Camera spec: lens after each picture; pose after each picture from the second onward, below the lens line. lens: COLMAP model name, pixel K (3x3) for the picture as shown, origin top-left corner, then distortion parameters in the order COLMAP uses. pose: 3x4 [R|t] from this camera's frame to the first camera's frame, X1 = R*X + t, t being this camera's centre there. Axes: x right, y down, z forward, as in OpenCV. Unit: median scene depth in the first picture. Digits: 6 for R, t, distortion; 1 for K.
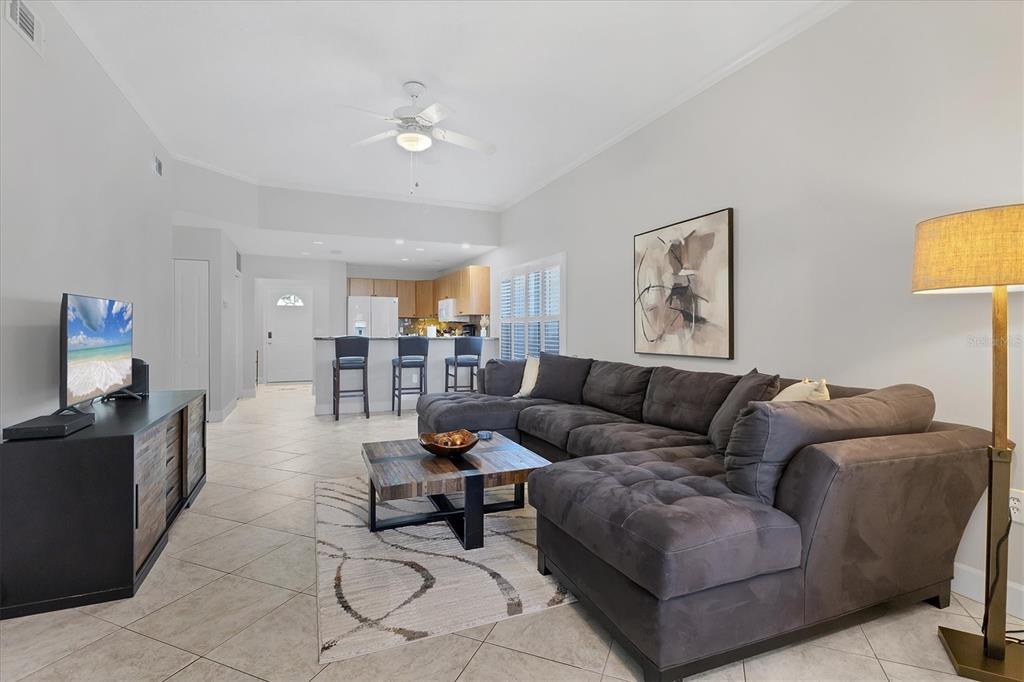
lens RADIAL K [[490.6, 0, 513.1], [0, 490.6, 331.4], [0, 0, 1]] dist [-0.001498, -0.000084]
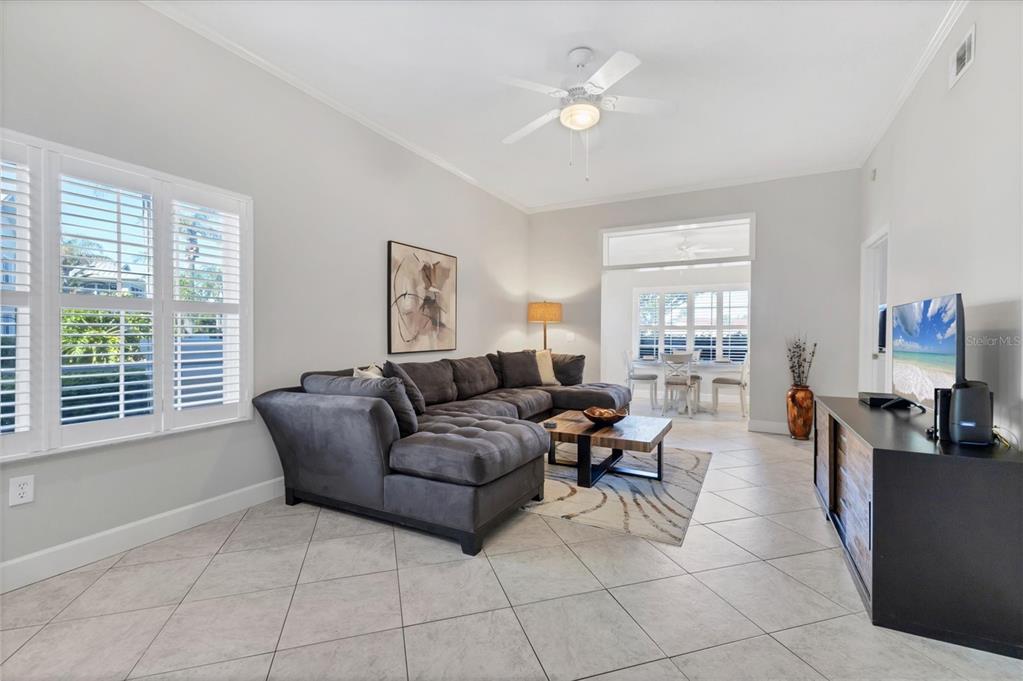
lens RADIAL K [[449.2, 0, 513.9], [0, 449.2, 341.7], [0, 0, 1]] dist [0.004275, 0.000220]
pose [[-0.634274, -0.021513, 0.772809, -0.763623], [-0.003561, 0.999683, 0.024906, -0.007164], [-0.773100, 0.013045, -0.634150, 1.629532]]
